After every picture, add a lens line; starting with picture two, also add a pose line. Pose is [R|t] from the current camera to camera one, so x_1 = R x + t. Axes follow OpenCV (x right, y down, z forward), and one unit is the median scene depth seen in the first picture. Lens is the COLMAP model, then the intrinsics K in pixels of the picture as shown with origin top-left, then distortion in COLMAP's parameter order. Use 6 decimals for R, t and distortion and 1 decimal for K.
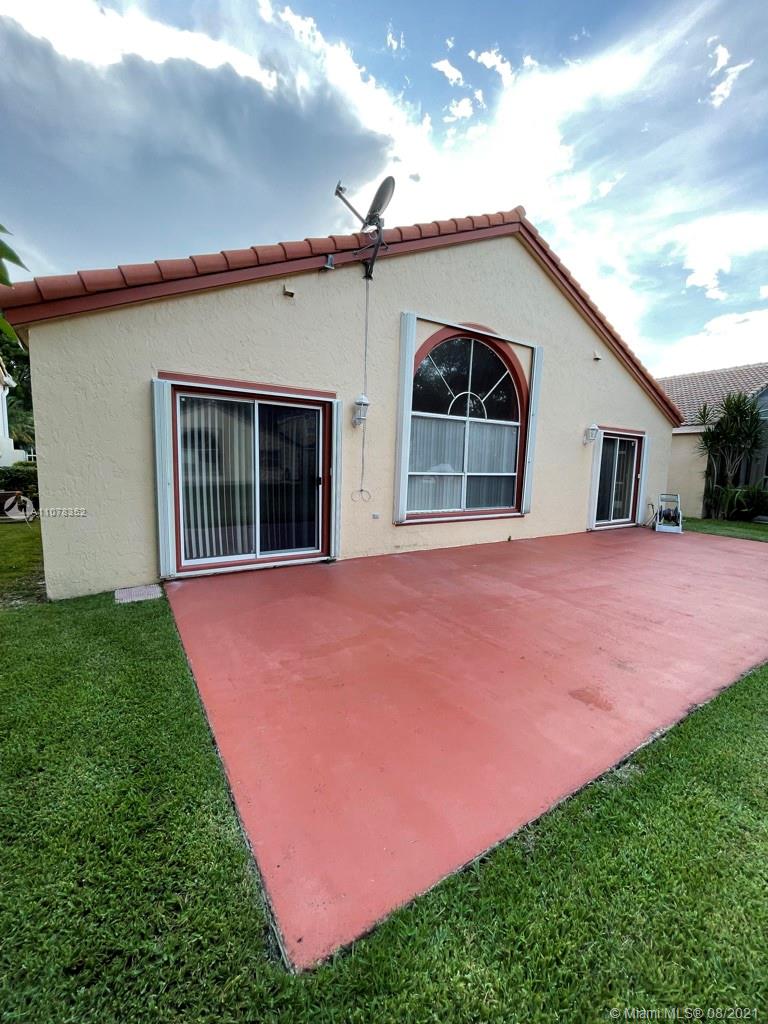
lens RADIAL K [[415.5, 0, 382.5], [0, 415.5, 510.8], [0, 0, 1]] dist [-0.002482, -0.000107]
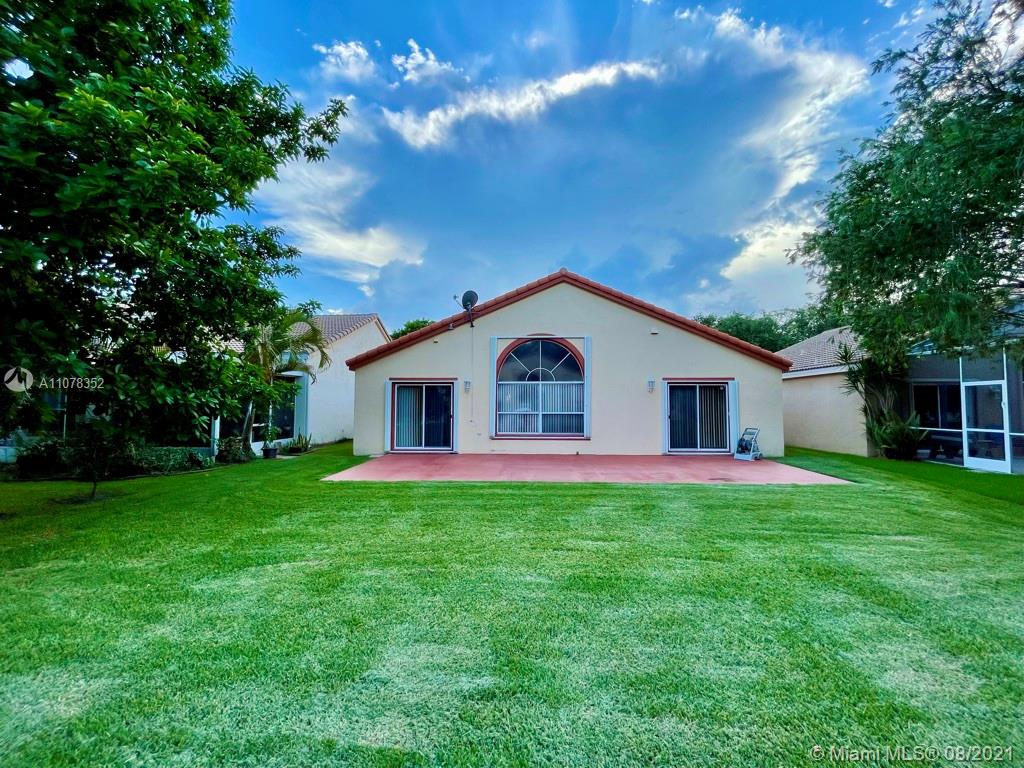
lens RADIAL K [[415.5, 0, 514.7], [0, 415.5, 387.4], [0, 0, 1]] dist [-0.002482, -0.000107]
pose [[0.820736, -0.053270, -0.568819, 1.149039], [-0.046703, 0.986055, -0.159731, 0.091972], [0.569396, 0.157662, 0.806803, -0.515823]]
